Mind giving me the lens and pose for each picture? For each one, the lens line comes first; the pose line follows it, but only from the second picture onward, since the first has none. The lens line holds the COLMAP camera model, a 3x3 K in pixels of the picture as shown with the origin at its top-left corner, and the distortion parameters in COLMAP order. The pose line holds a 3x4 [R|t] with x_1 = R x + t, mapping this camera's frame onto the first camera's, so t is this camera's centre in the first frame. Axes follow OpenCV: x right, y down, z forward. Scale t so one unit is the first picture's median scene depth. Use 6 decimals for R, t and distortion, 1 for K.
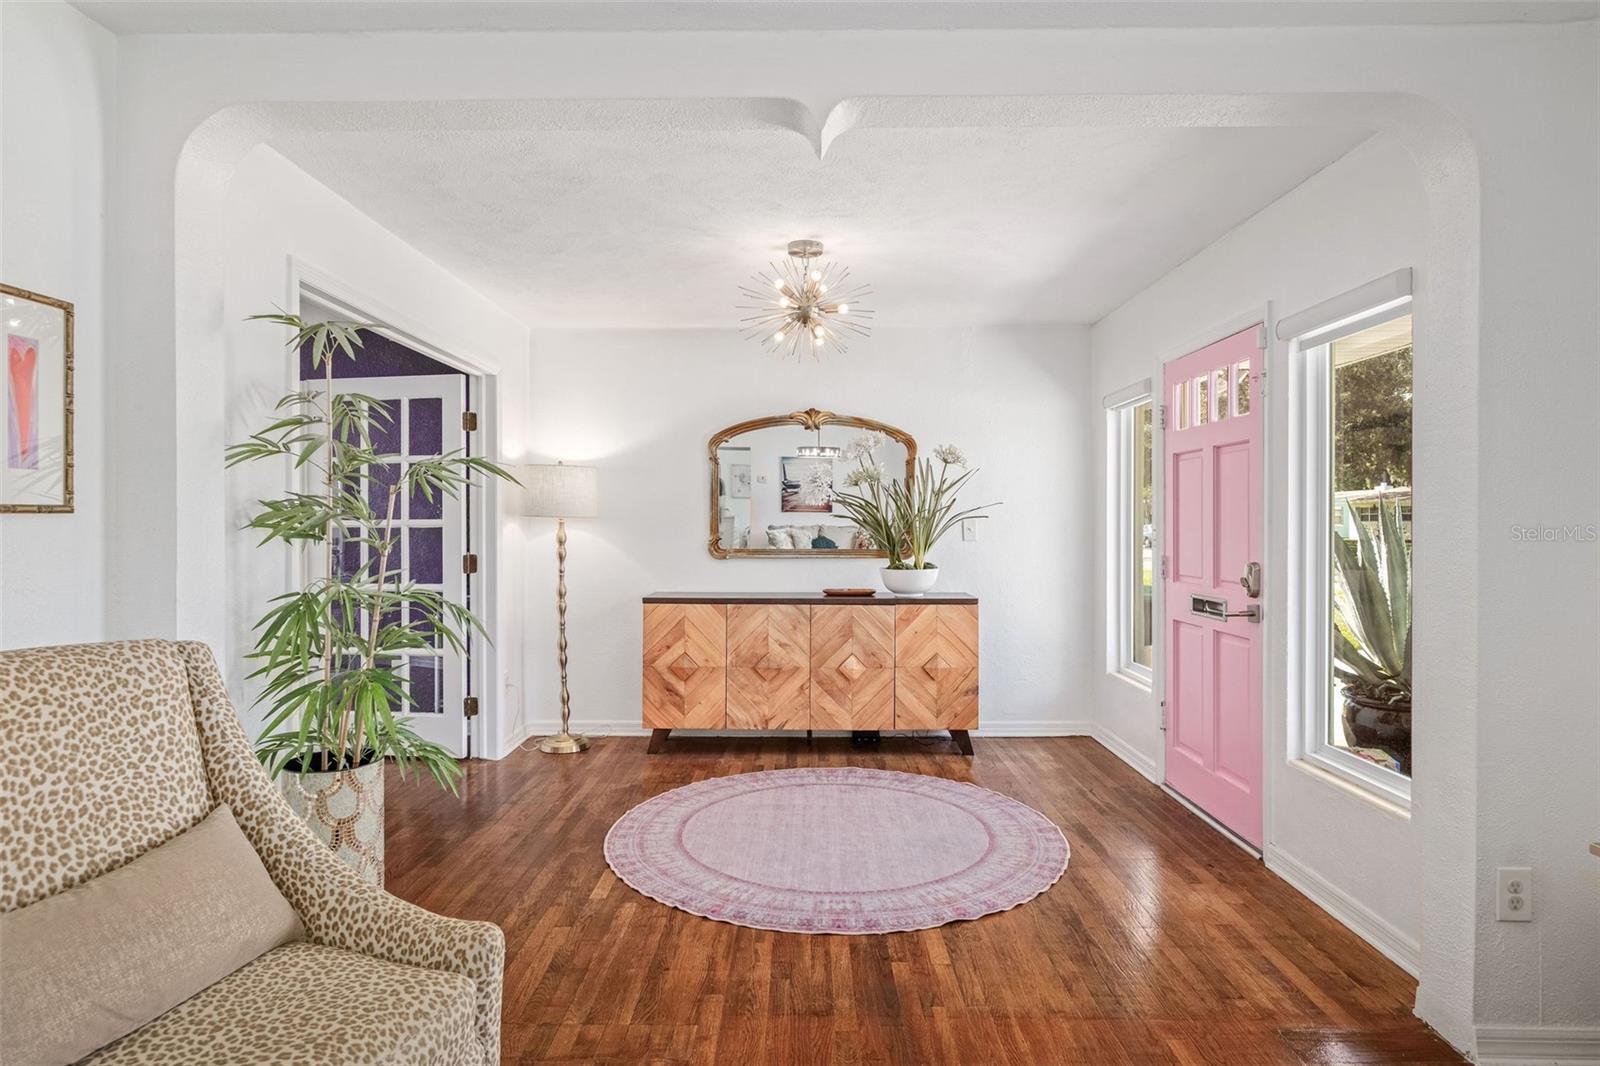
lens RADIAL K [[878.2, 0, 805.8], [0, 878.2, 520.6], [0, 0, 1]] dist [0.007810, 0.001322]
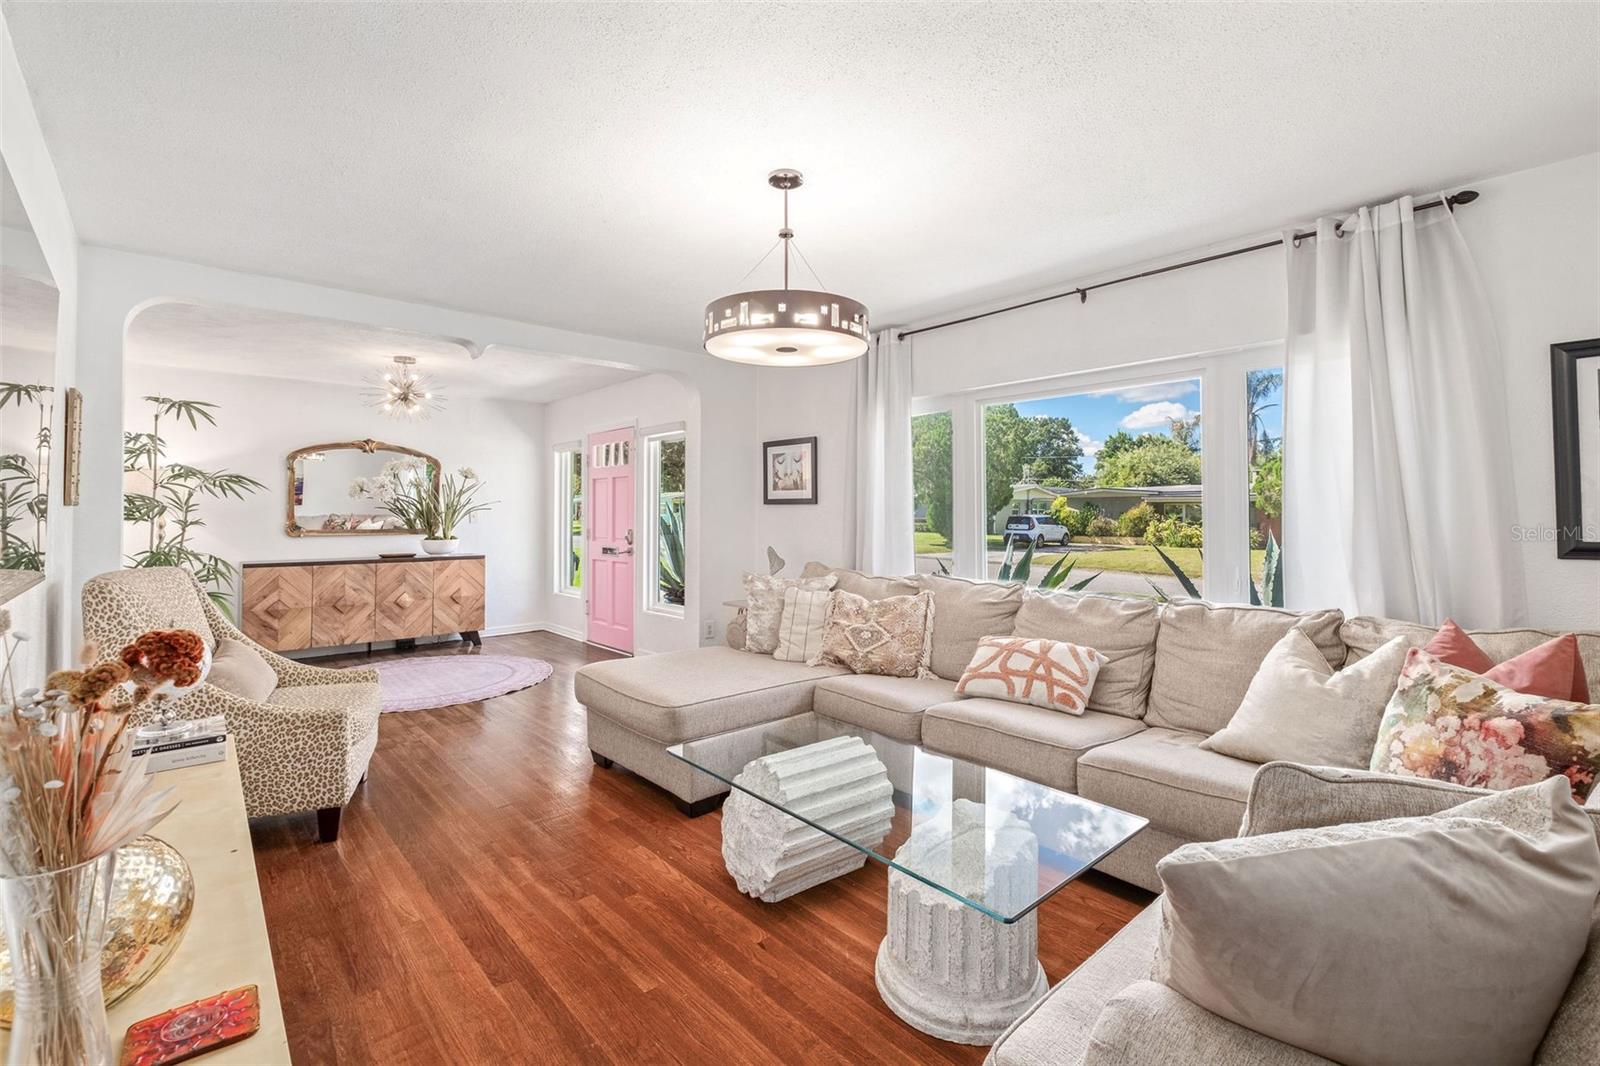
lens RADIAL K [[693.4, 0, 799.1], [0, 693.4, 517.5], [0, 0, 1]] dist [-0.008392, -0.002141]
pose [[0.740444, -0.003839, 0.672107, -0.307672], [-0.001223, 0.999974, 0.007058, 0.002717], [-0.672117, -0.006048, 0.740421, -0.515377]]
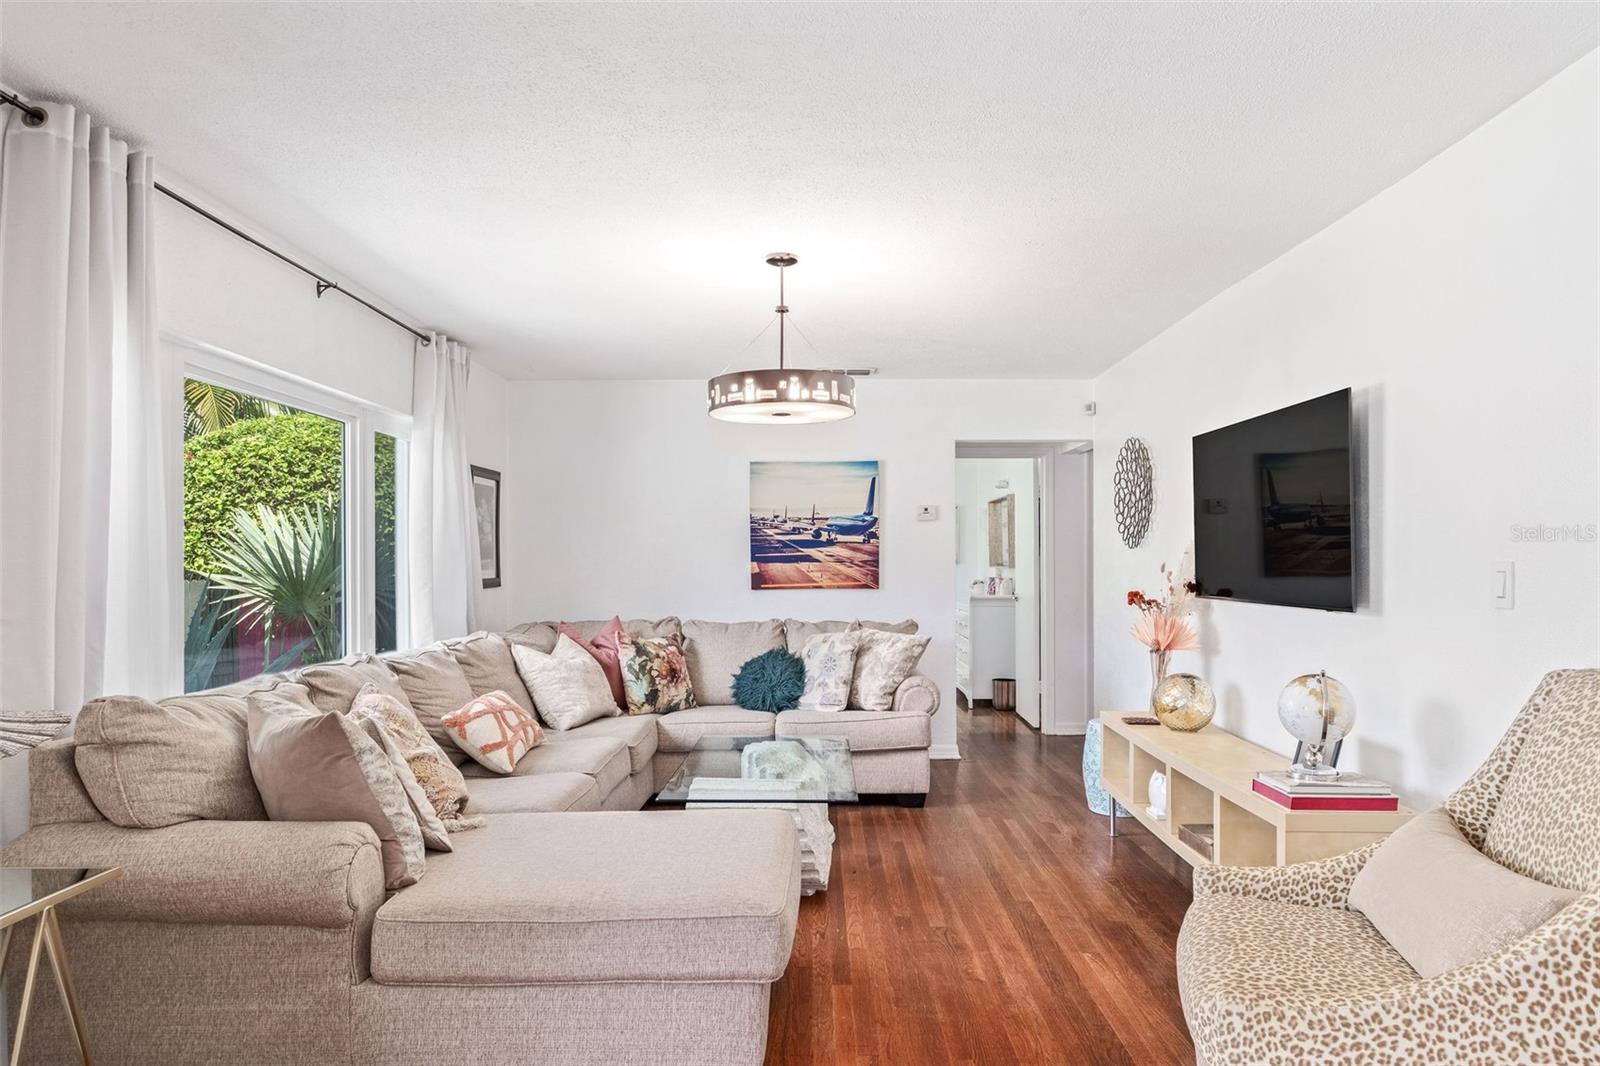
lens RADIAL K [[976.8, 0, 802.8], [0, 976.8, 568.7], [0, 0, 1]] dist [-0.001175, 0.003010]
pose [[-0.999875, 0.001077, 0.015746, 0.027712], [0.001173, 0.999981, 0.006100, 0.004155], [-0.015739, 0.006118, -0.999857, 0.792747]]
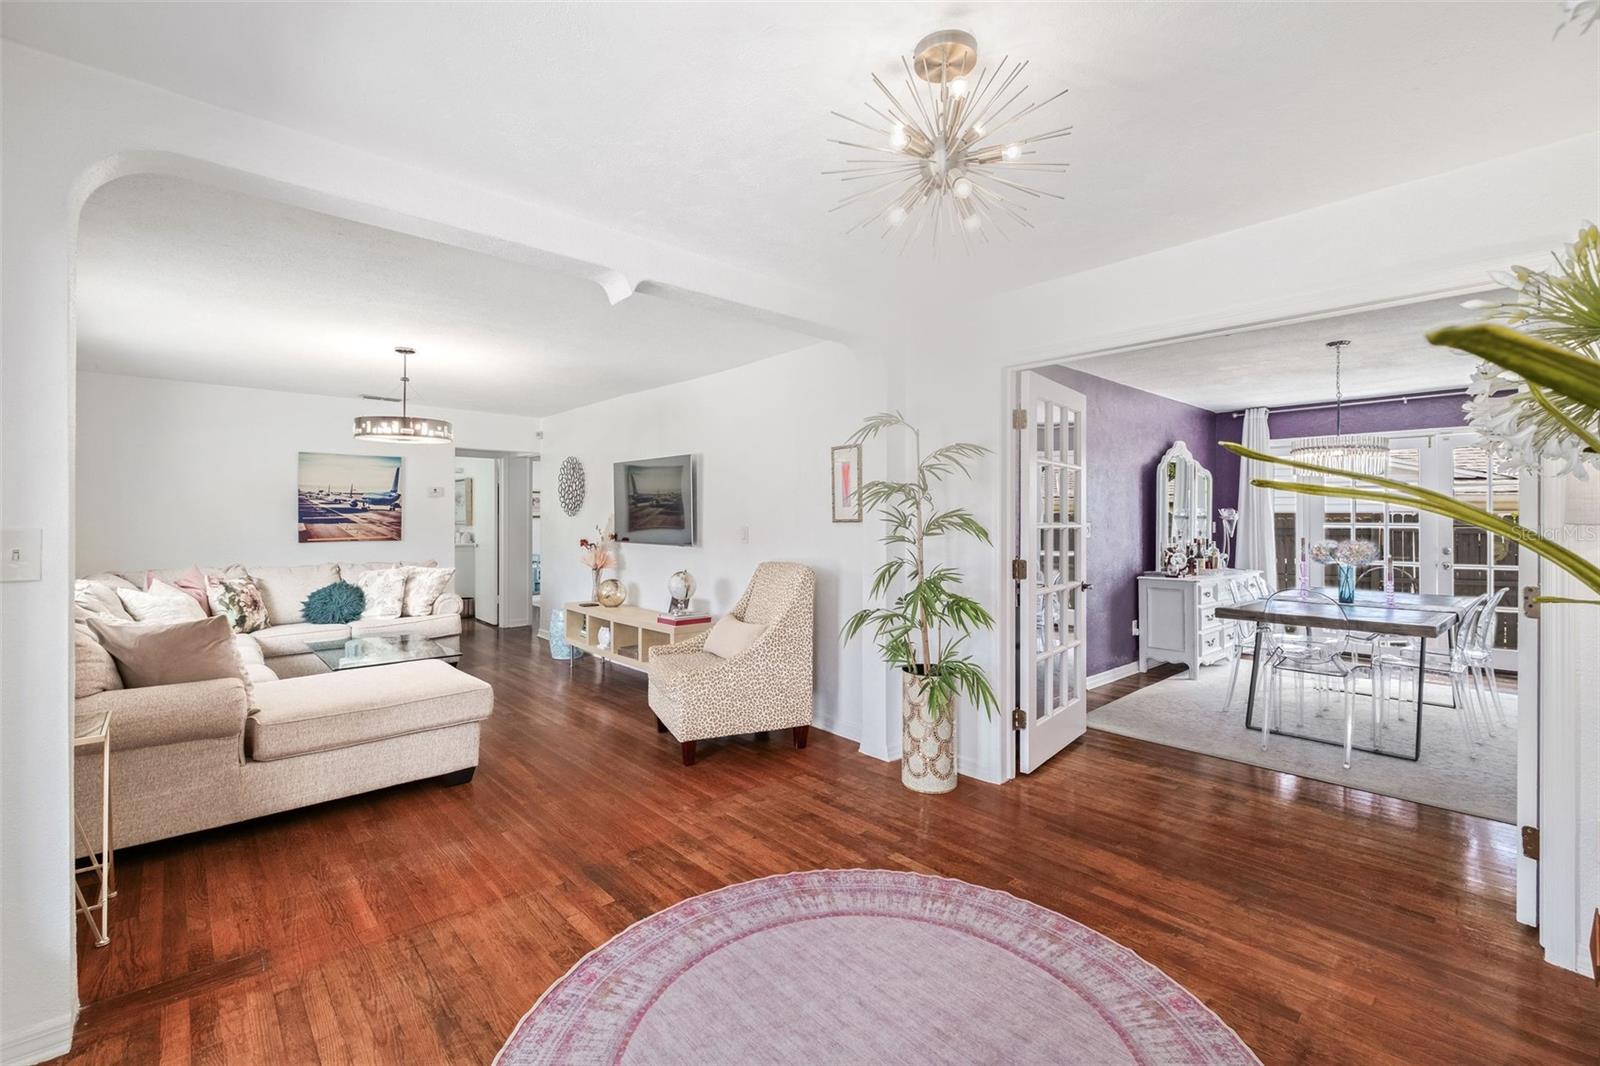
lens RADIAL K [[693.4, 0, 804.4], [0, 693.4, 520.7], [0, 0, 1]] dist [-0.008392, -0.002141]
pose [[-0.739396, -0.001284, -0.673269, 0.325056], [-0.002957, 0.999995, 0.001341, -0.007322], [0.673264, 0.002982, -0.739396, 1.126172]]
